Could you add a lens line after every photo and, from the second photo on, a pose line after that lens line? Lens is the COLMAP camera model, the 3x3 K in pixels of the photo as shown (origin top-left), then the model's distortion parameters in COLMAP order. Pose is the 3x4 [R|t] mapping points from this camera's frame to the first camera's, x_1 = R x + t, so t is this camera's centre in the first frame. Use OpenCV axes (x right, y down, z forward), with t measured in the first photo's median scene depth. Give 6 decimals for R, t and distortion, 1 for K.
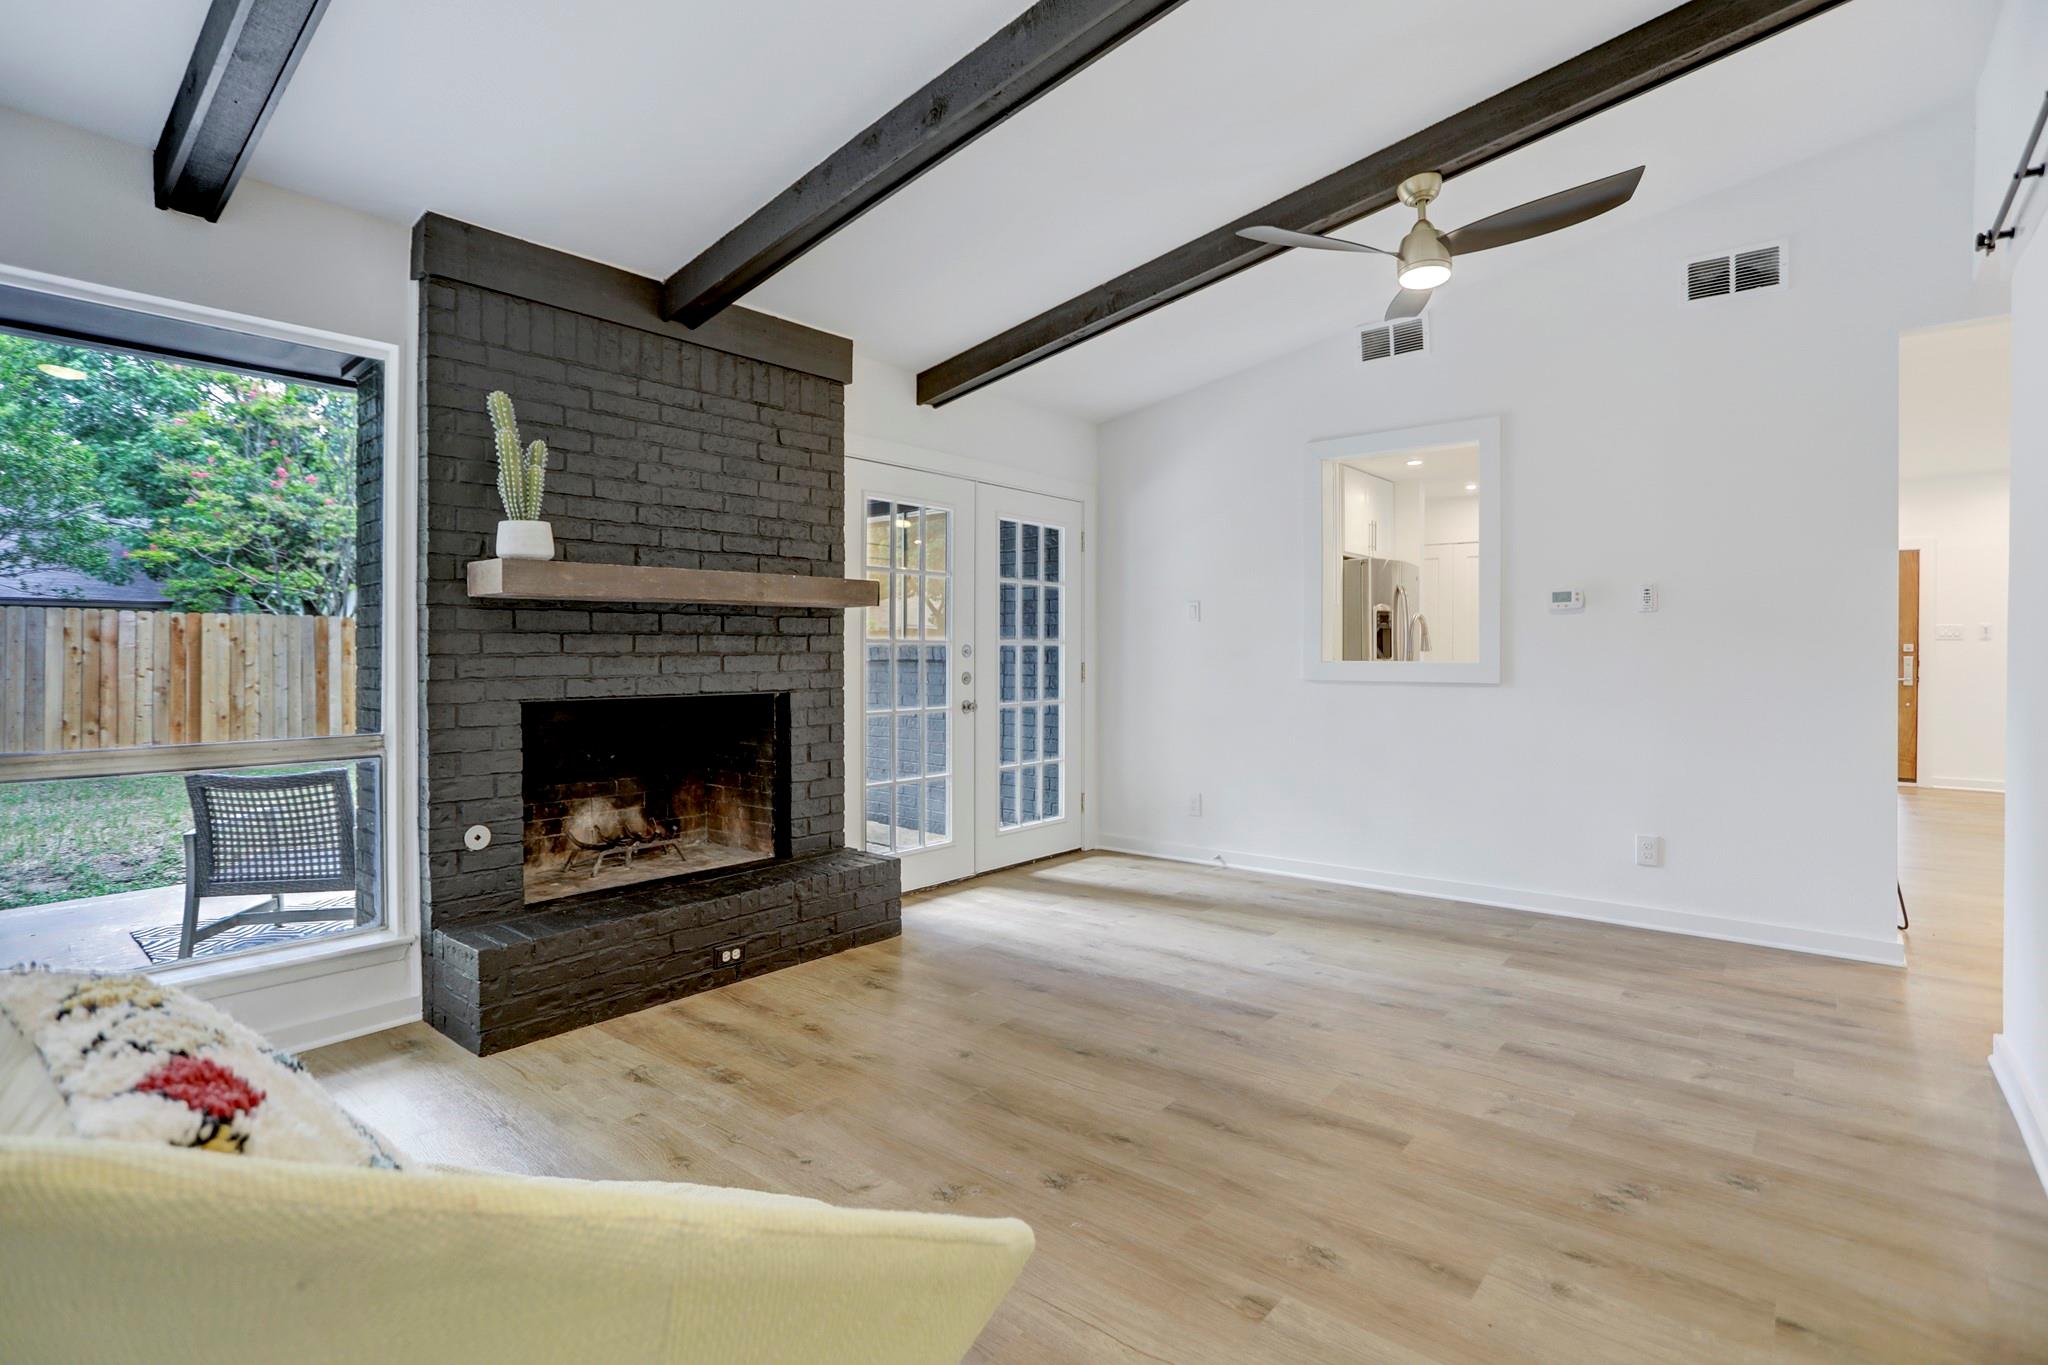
lens RADIAL K [[1008.9, 0, 1012.5], [0, 1008.9, 647.9], [0, 0, 1]] dist [-0.032558, 0.009419]
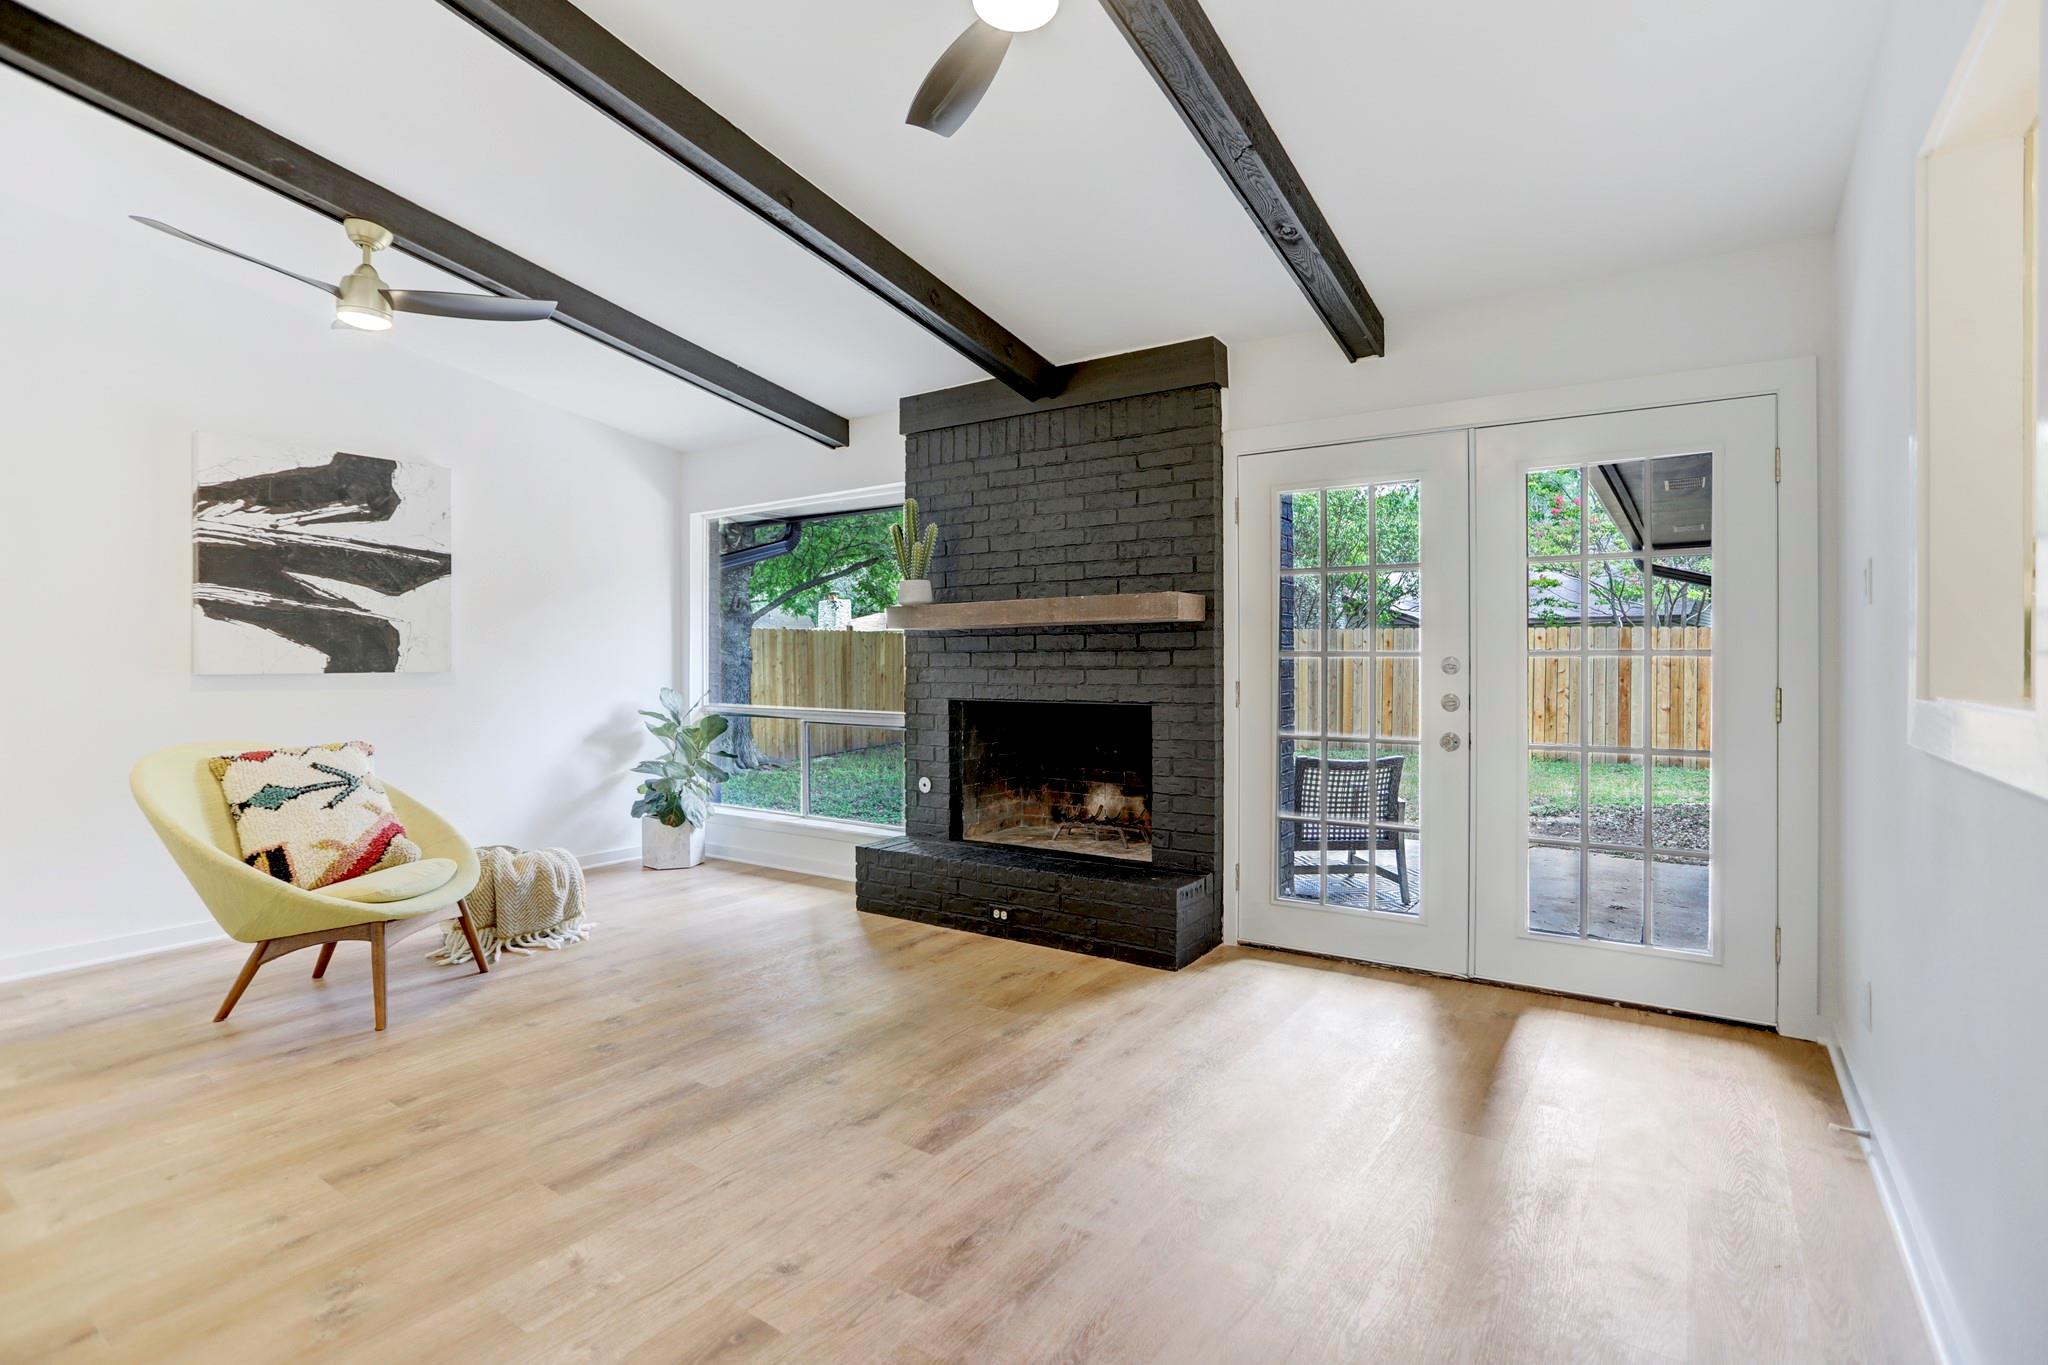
lens RADIAL K [[1008.9, 0, 1049.0], [0, 1008.9, 653.8], [0, 0, 1]] dist [-0.032558, 0.009419]
pose [[0.092571, -0.004801, -0.995695, 0.870139], [0.004818, 0.999979, -0.004373, -0.005171], [0.995694, -0.004392, 0.092592, 0.869010]]
